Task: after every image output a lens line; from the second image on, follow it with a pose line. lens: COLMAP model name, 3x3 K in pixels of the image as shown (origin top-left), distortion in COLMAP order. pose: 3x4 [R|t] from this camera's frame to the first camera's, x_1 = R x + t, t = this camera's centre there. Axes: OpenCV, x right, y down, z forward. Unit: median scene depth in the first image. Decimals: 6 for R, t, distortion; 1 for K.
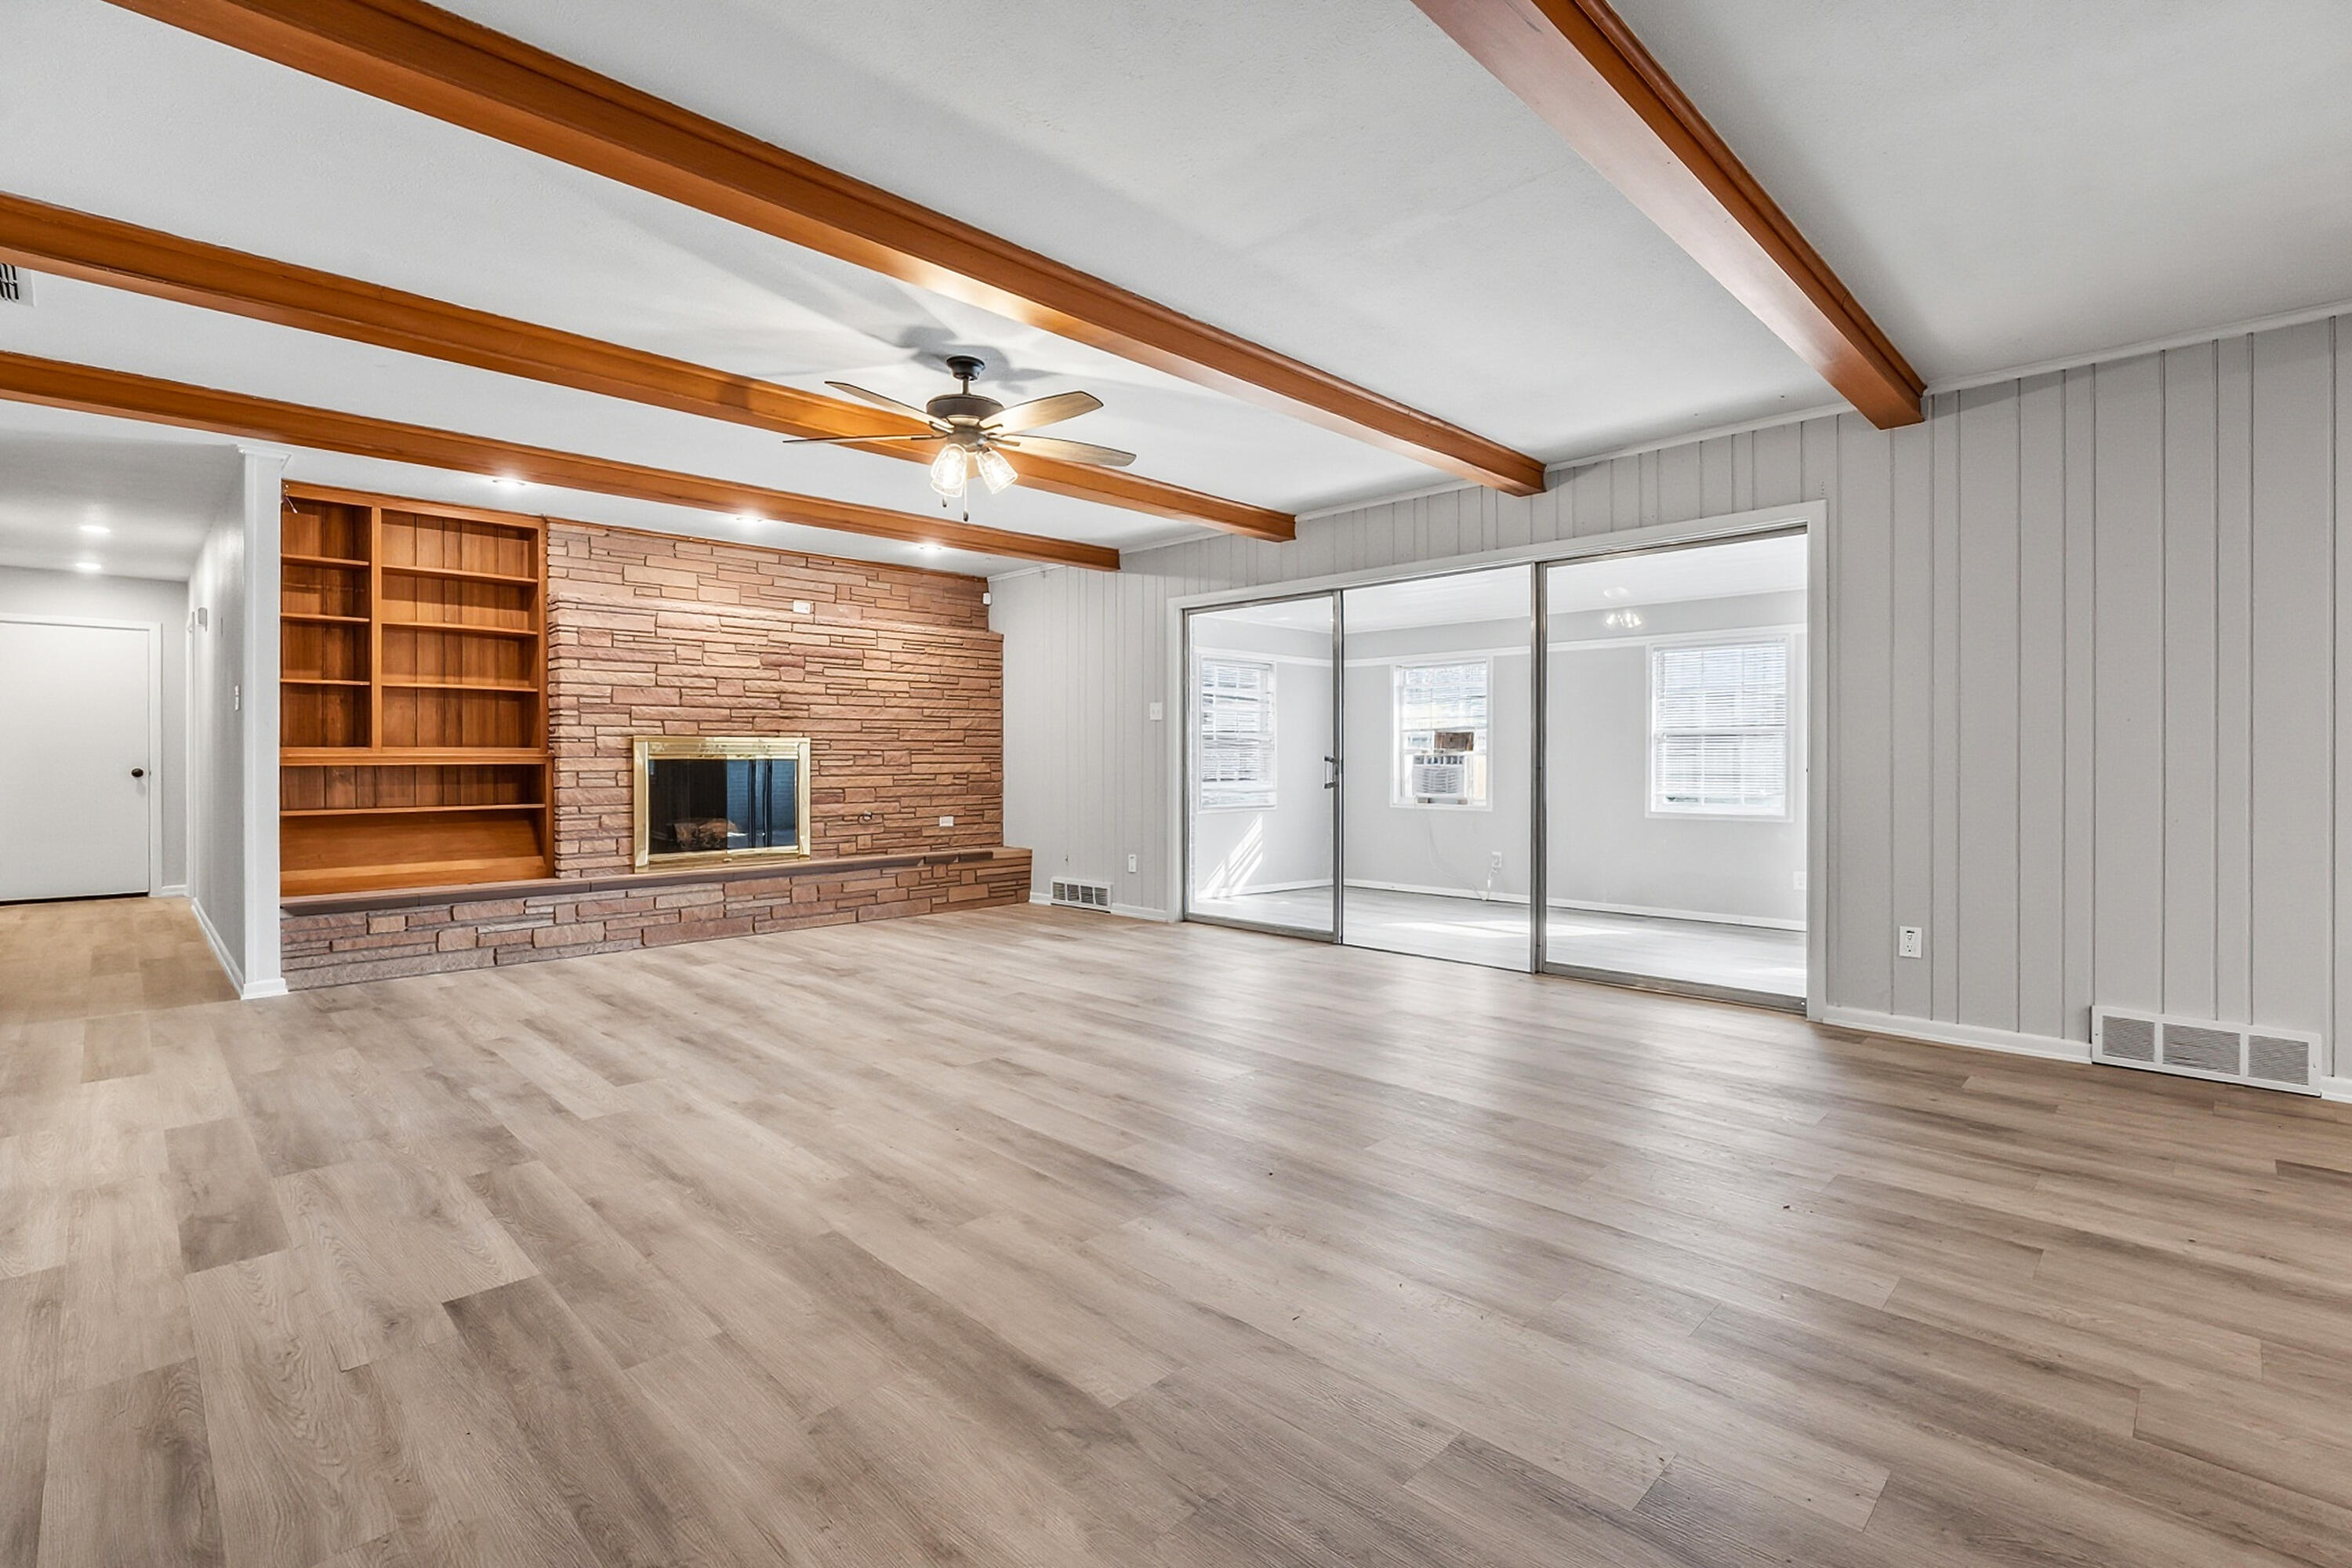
lens RADIAL K [[1071.2, 0, 1183.4], [0, 1071.2, 765.7], [0, 0, 1]] dist [-0.013355, 0.002530]
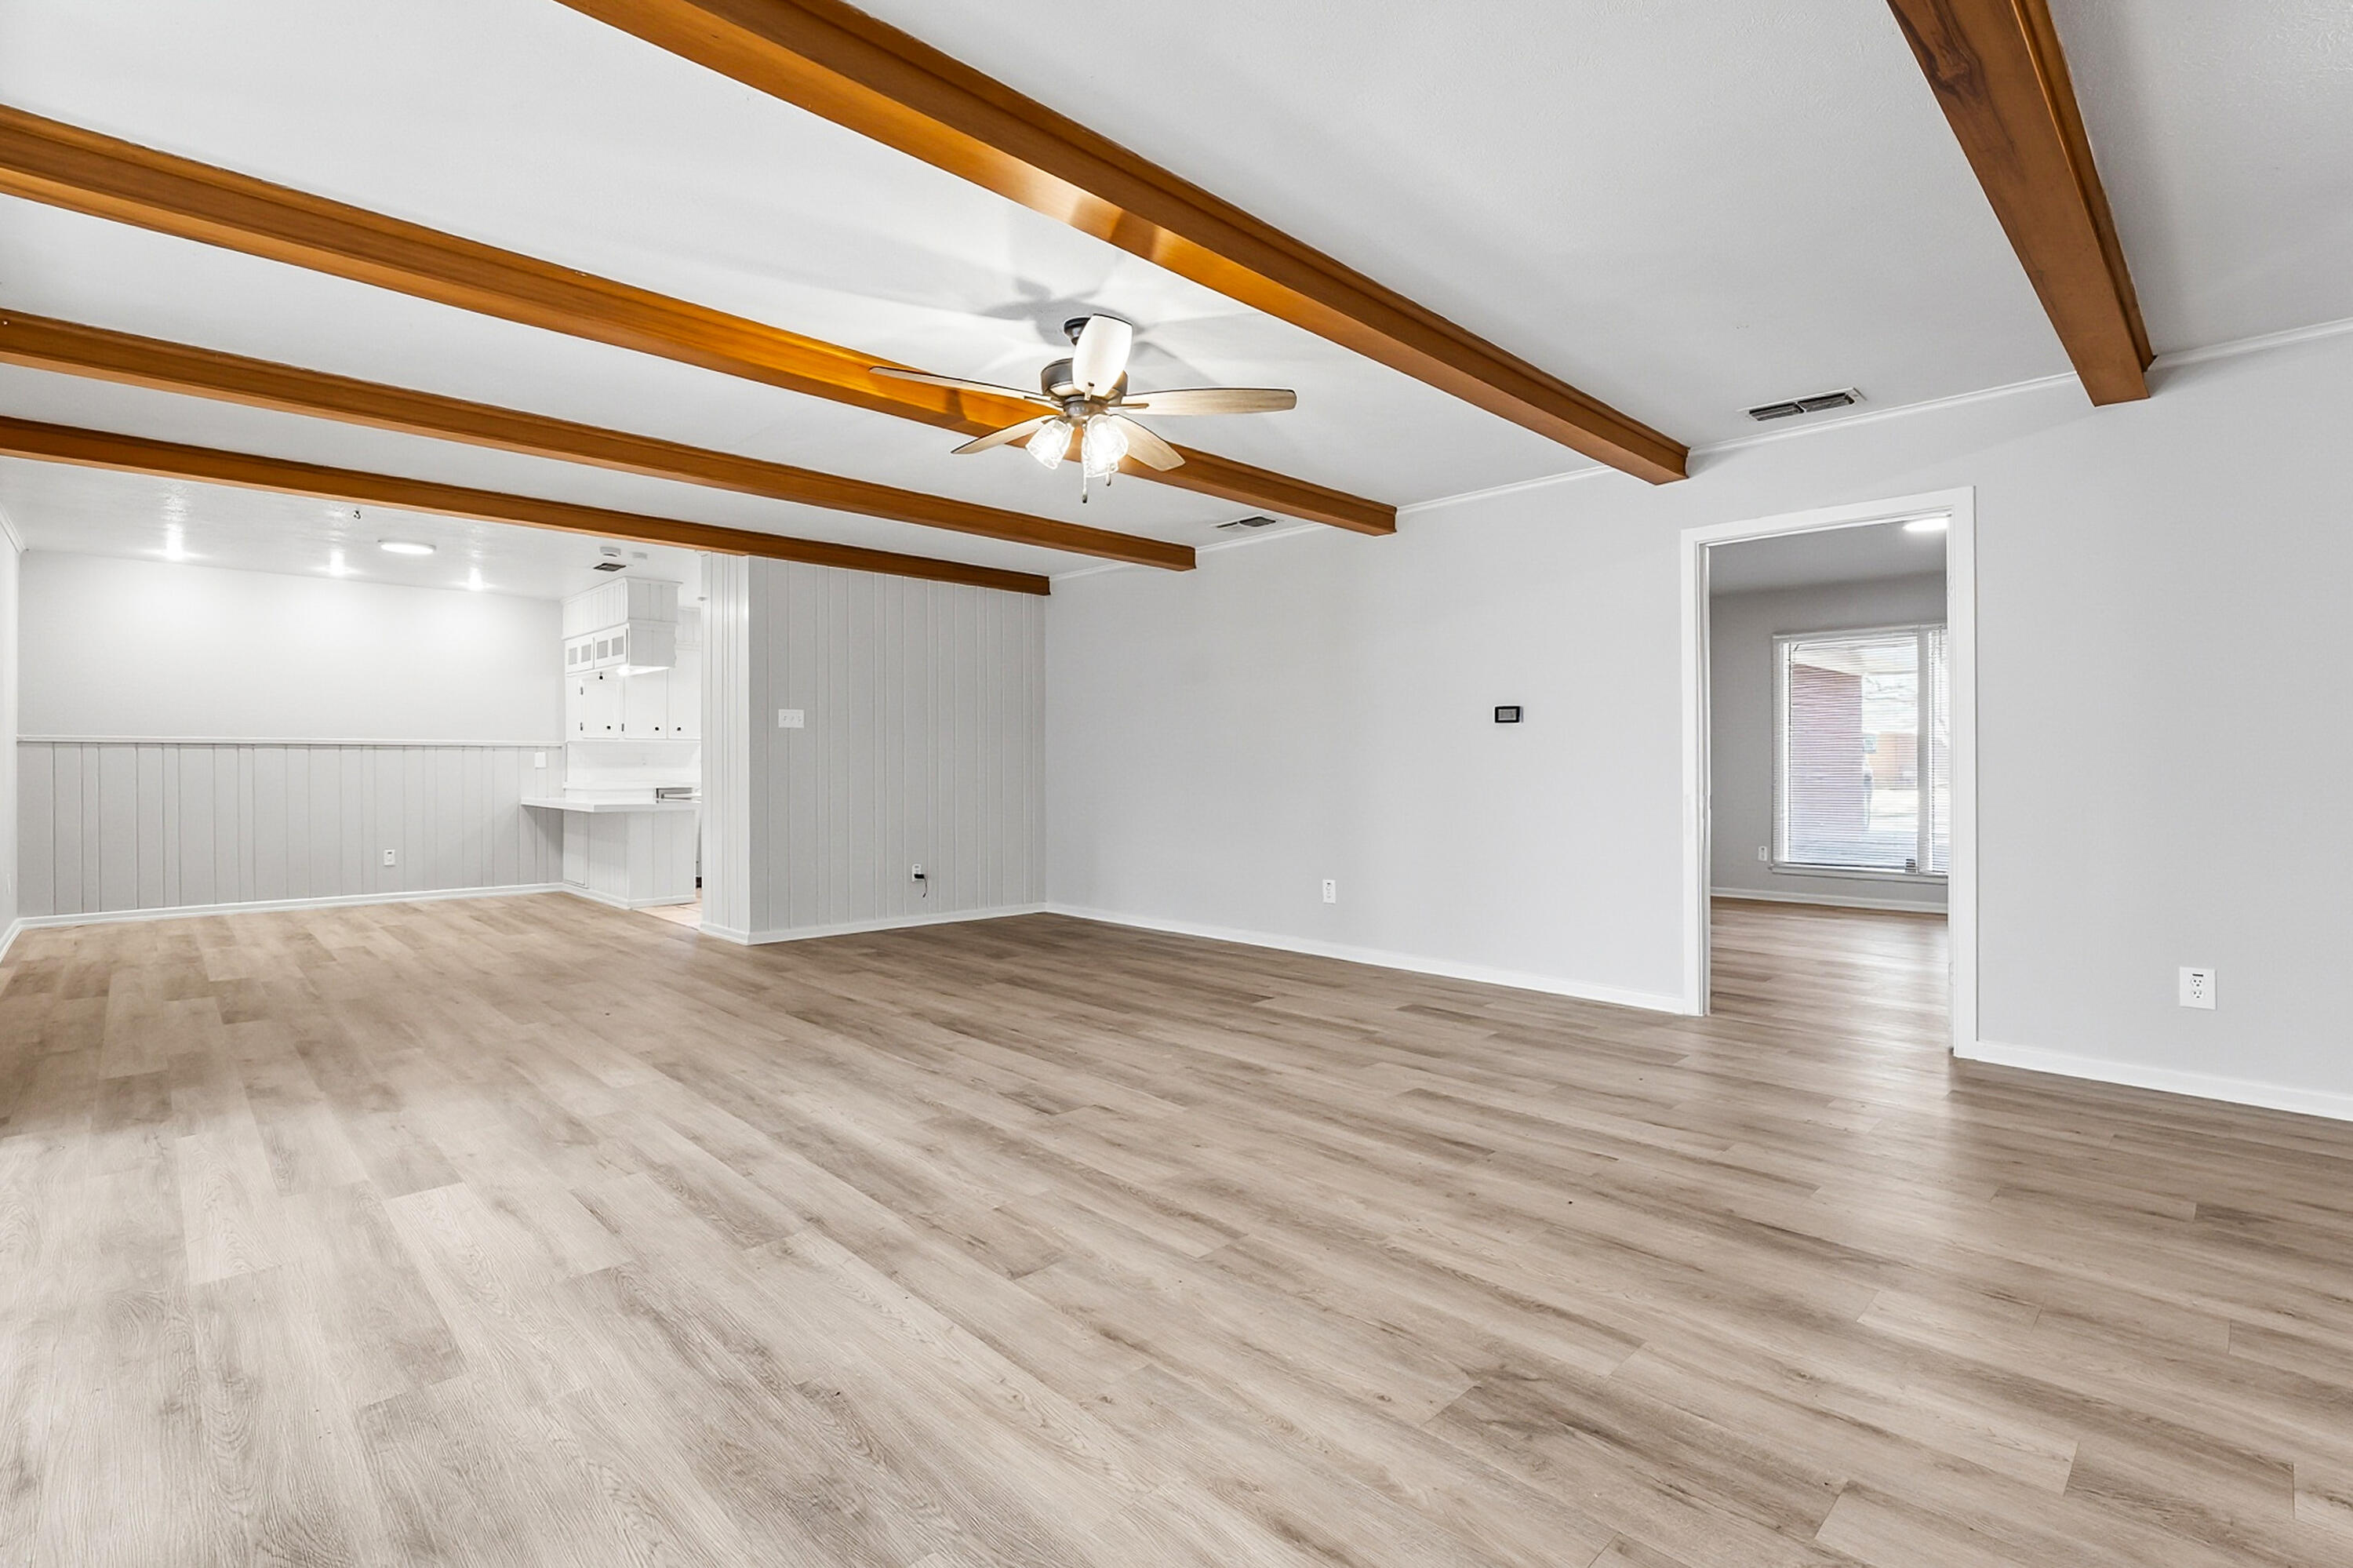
lens RADIAL K [[1071.7, 0, 1169.4], [0, 1071.7, 769.0], [0, 0, 1]] dist [-0.013355, 0.002530]
pose [[-0.999603, 0.000097, 0.028187, -0.184551], [0.000515, 0.999890, 0.014813, -0.012356], [-0.028183, 0.014822, -0.999493, 1.168369]]
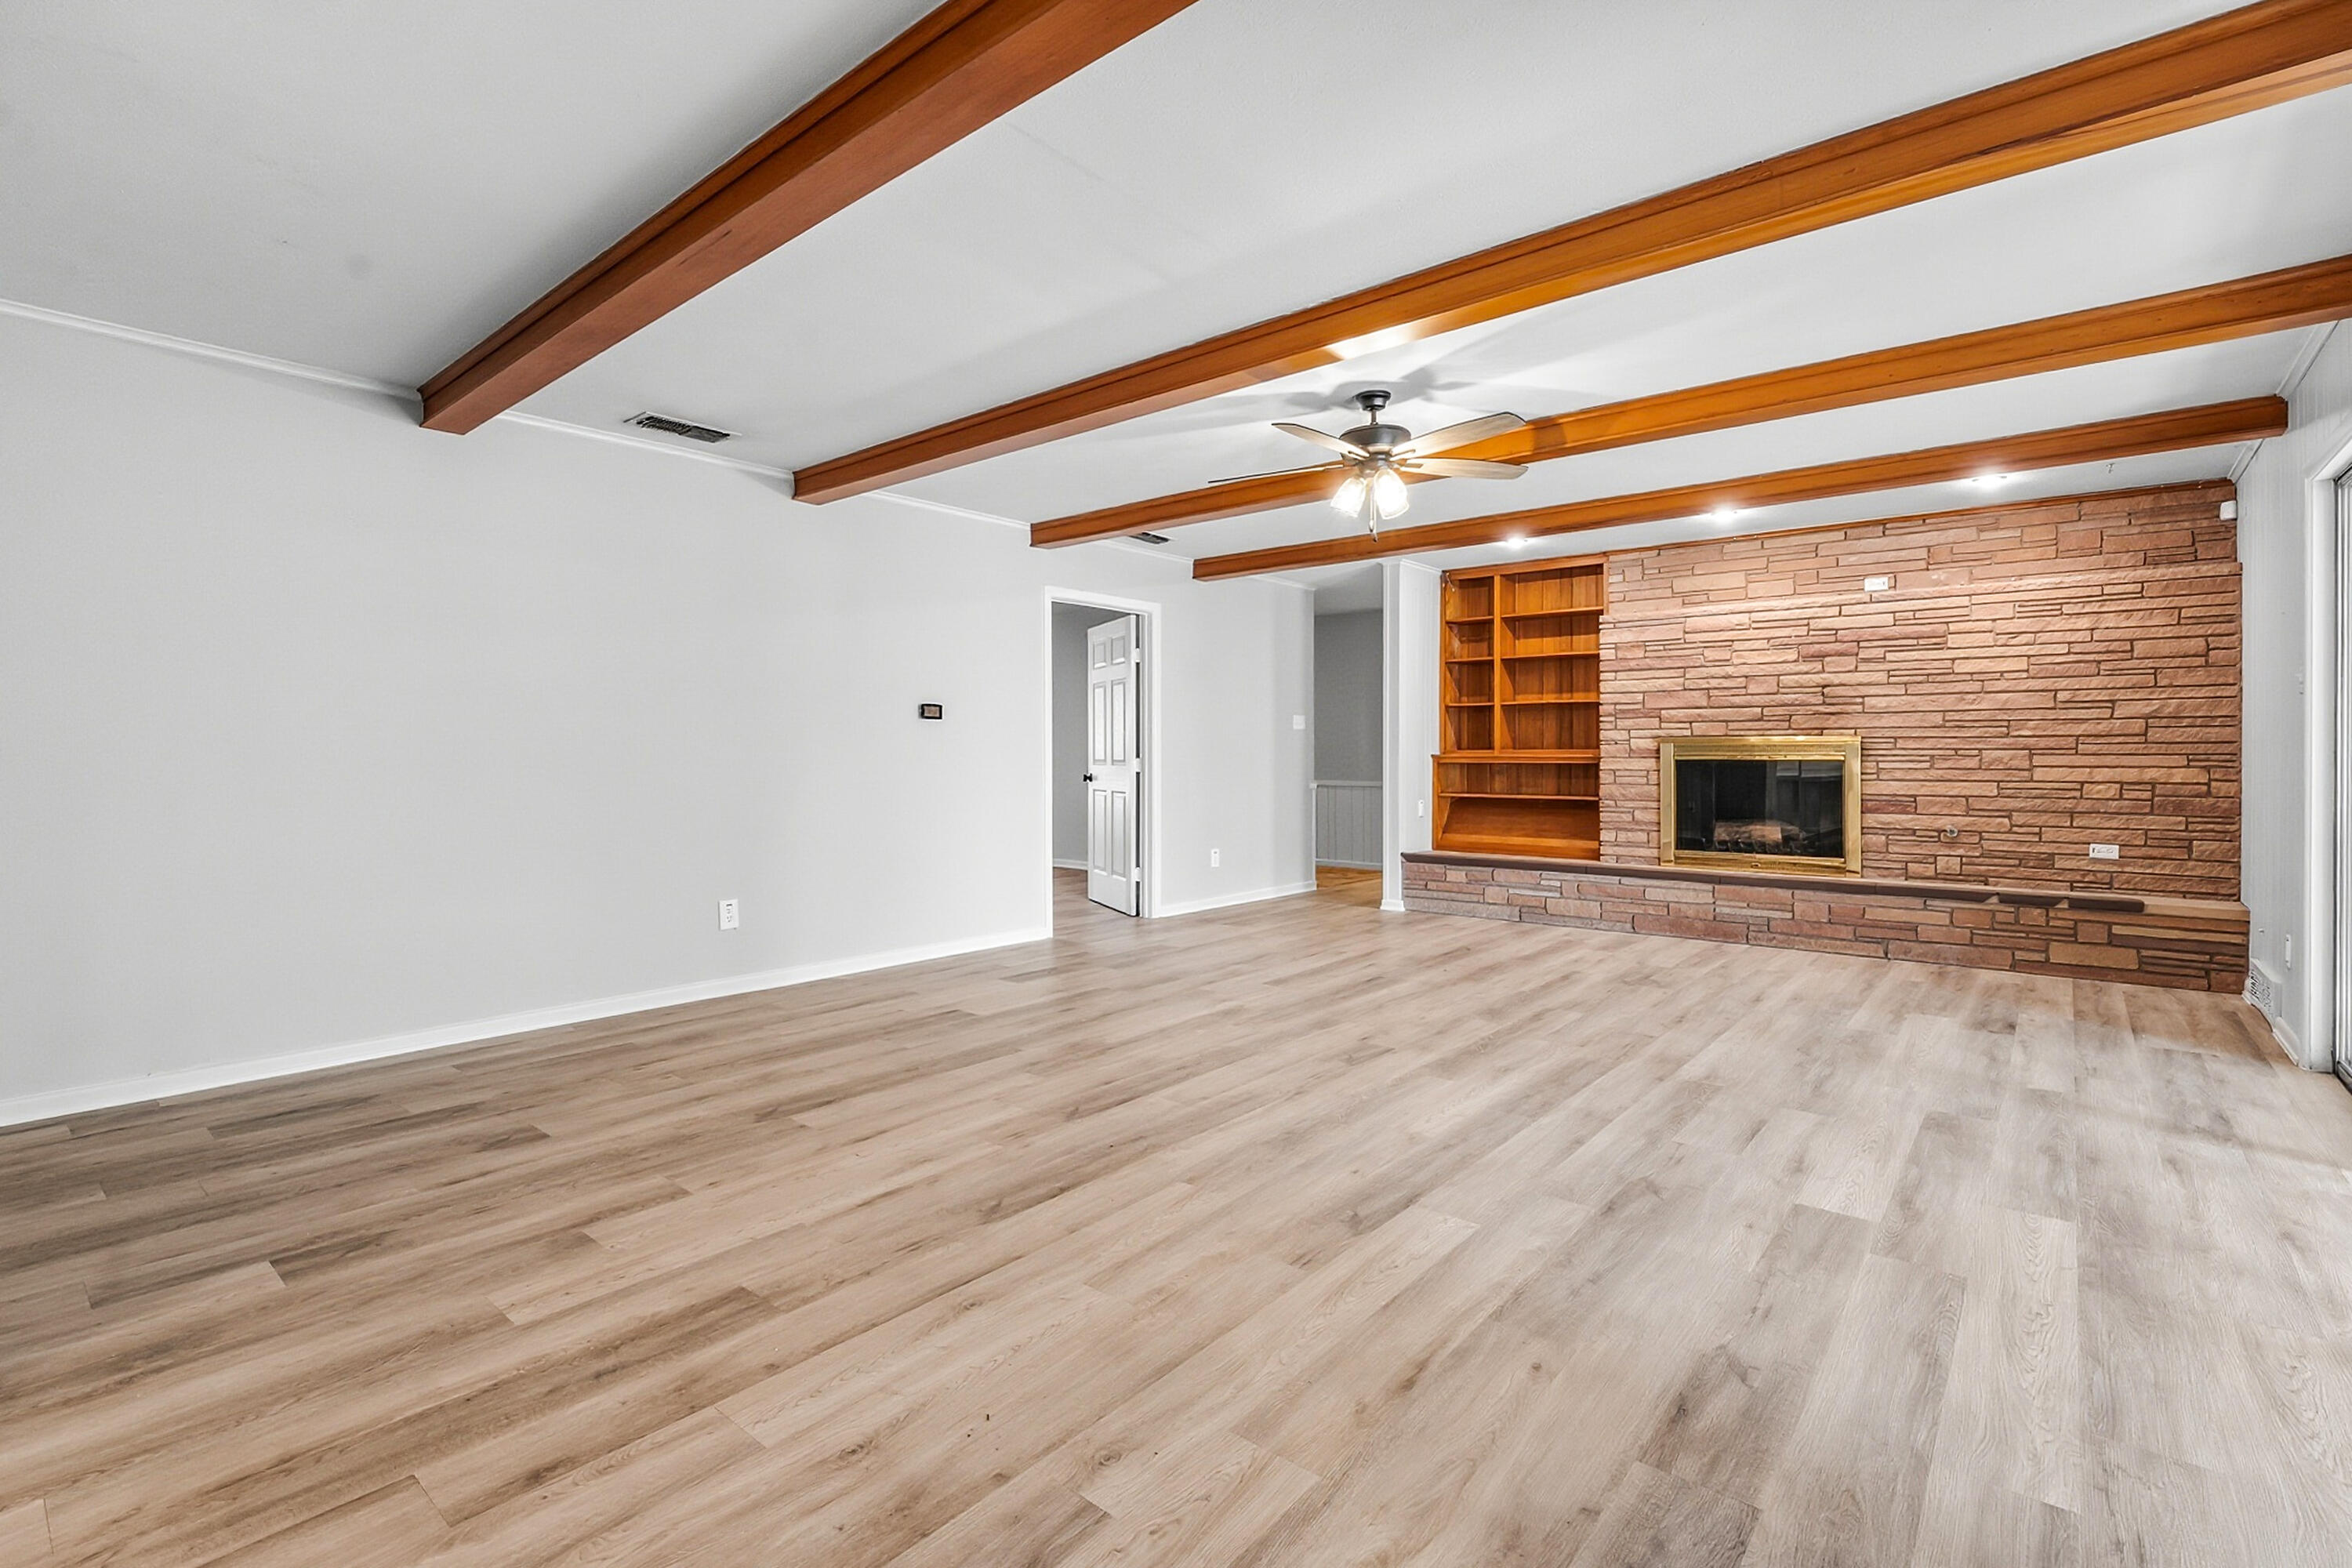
lens RADIAL K [[1071.2, 0, 1192.5], [0, 1071.2, 764.1], [0, 0, 1]] dist [-0.013355, 0.002530]
pose [[0.083421, 0.010092, -0.996463, 0.530737], [-0.008295, 0.999921, 0.009433, -0.007757], [0.996480, 0.007479, 0.083498, 0.450196]]
